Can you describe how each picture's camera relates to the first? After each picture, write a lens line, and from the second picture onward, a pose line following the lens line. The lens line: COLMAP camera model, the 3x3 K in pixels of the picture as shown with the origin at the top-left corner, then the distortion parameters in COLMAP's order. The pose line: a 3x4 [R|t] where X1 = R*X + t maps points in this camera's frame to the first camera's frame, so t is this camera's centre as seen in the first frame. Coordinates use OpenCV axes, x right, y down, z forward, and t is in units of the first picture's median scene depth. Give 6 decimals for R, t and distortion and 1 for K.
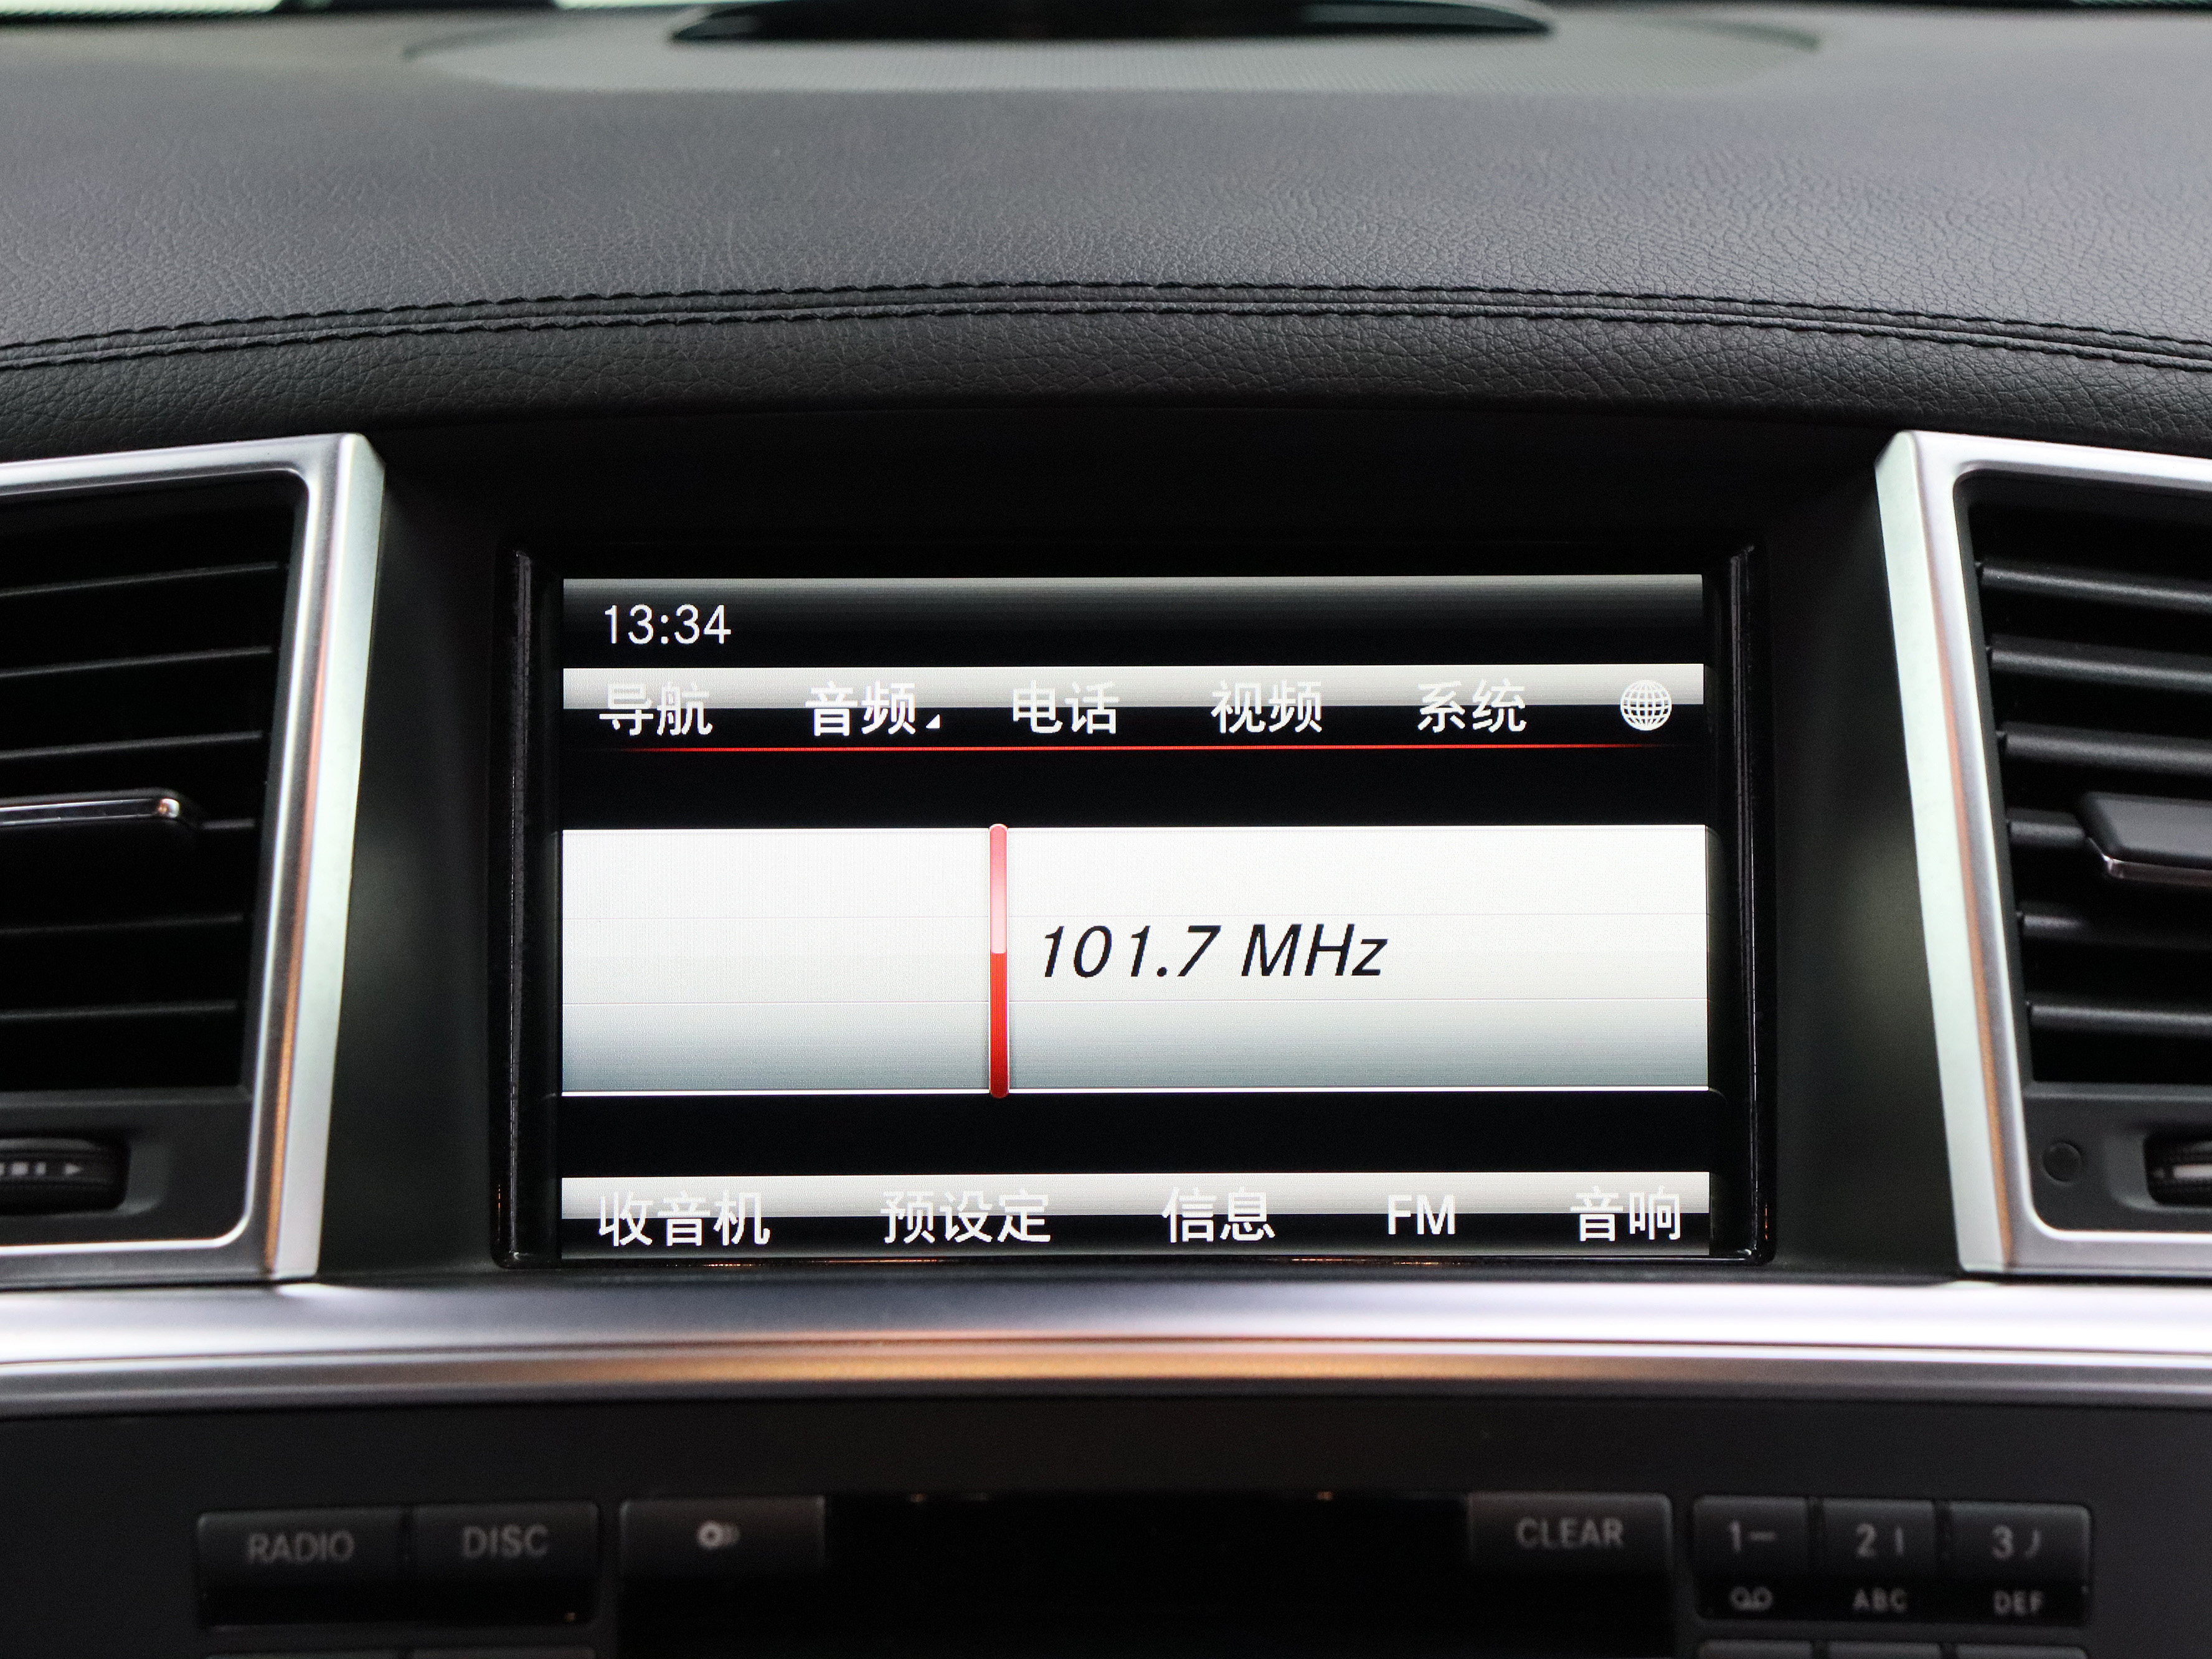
lens RADIAL K [[5575.0, 0, 1106.0], [0, 5575.0, 829.5], [0, 0, 1]] dist [0.157837, 0.946351]
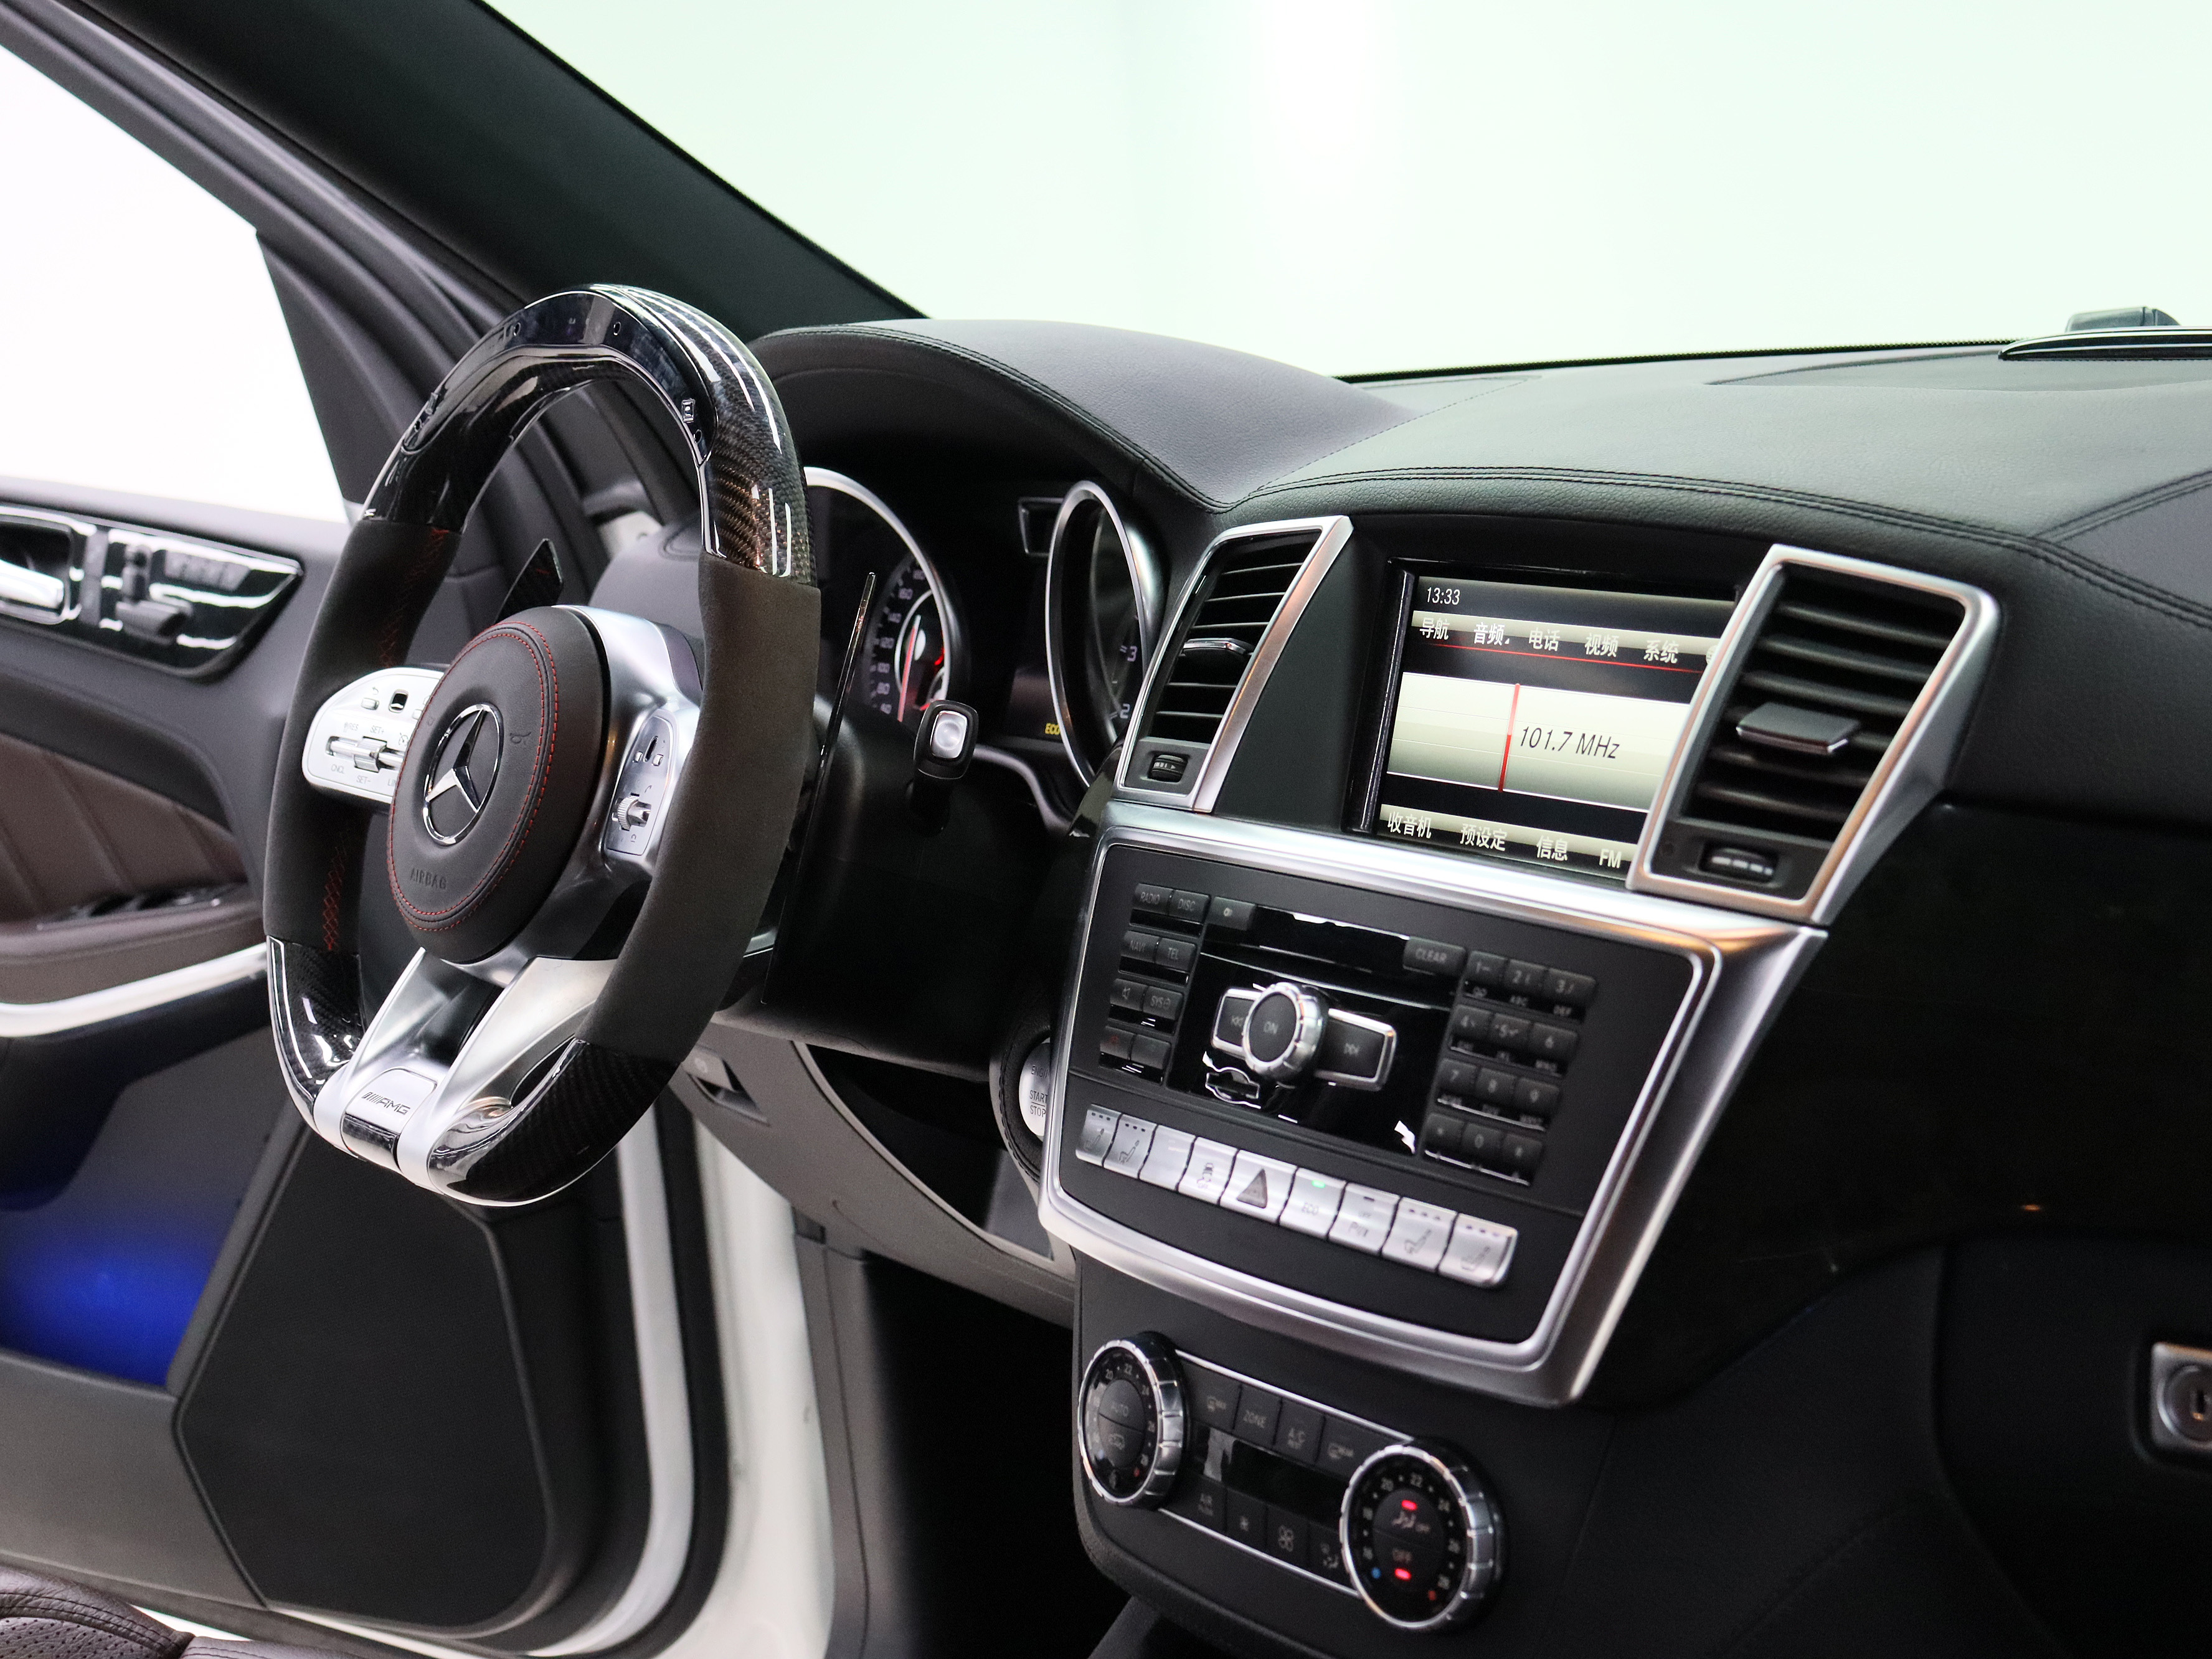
lens RADIAL K [[3502.6, 0, 1106.0], [0, 3502.6, 829.5], [0, 0, 1]] dist [0.023918, 0.048387]
pose [[0.579543, 0.115530, -0.806711, 1.148519], [-0.106107, 0.992171, 0.065863, -0.019954], [0.808004, 0.047427, 0.587265, -0.065089]]
